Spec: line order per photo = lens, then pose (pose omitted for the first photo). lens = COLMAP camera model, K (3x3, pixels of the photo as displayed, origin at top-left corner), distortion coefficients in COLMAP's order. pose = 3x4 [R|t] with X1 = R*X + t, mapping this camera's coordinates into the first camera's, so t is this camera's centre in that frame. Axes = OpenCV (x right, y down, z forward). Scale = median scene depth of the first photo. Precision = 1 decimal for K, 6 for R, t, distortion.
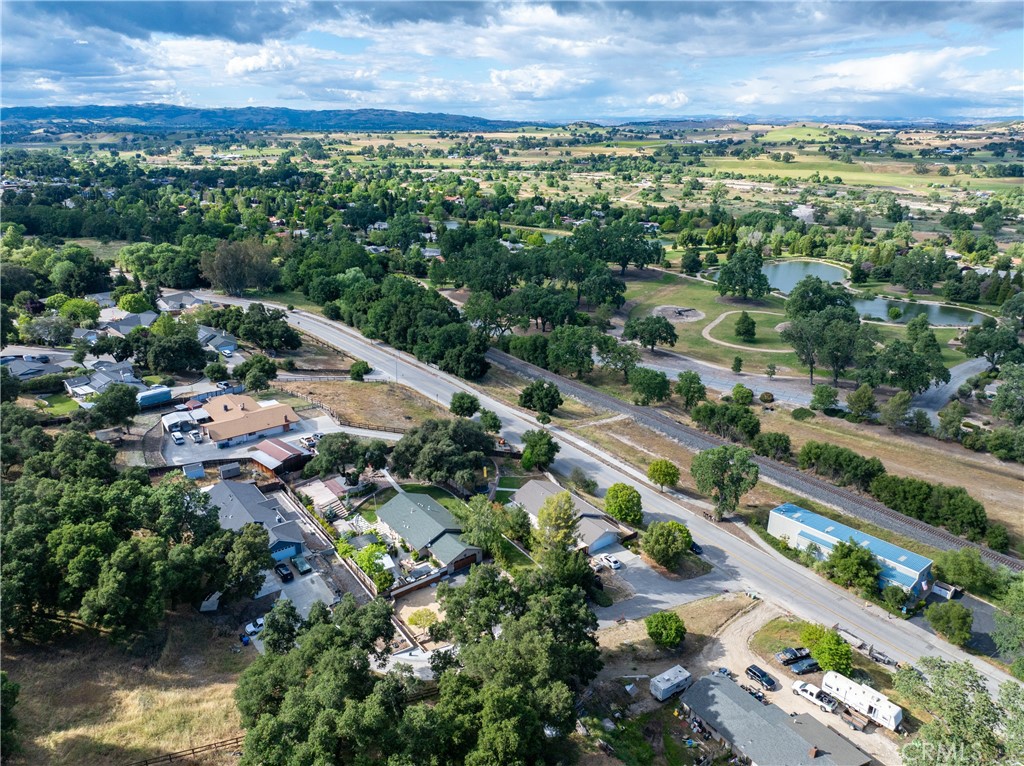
lens RADIAL K [[717.6, 0, 512.0], [0, 717.6, 383.0], [0, 0, 1]] dist [-0.042812, 0.009664]
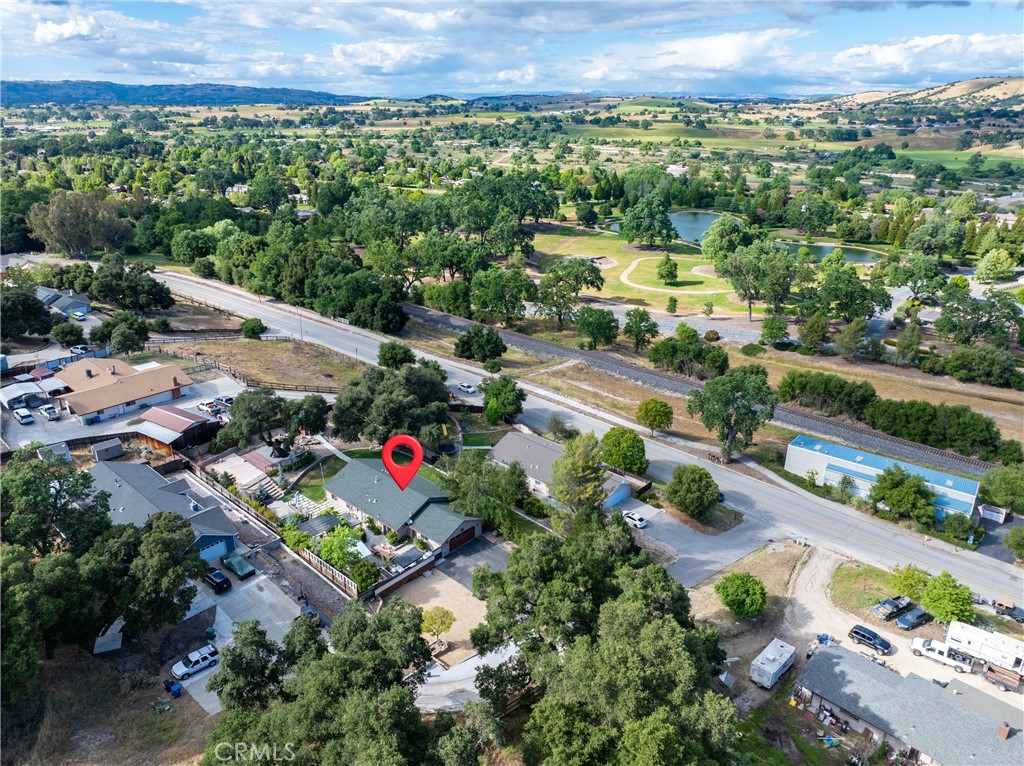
lens RADIAL K [[717.6, 0, 512.0], [0, 717.6, 383.0], [0, 0, 1]] dist [-0.042812, 0.009664]
pose [[0.980823, -0.066019, 0.183381, -0.097354], [0.060709, 0.997562, 0.034429, 0.044608], [-0.185207, -0.022636, 0.982439, 0.176682]]
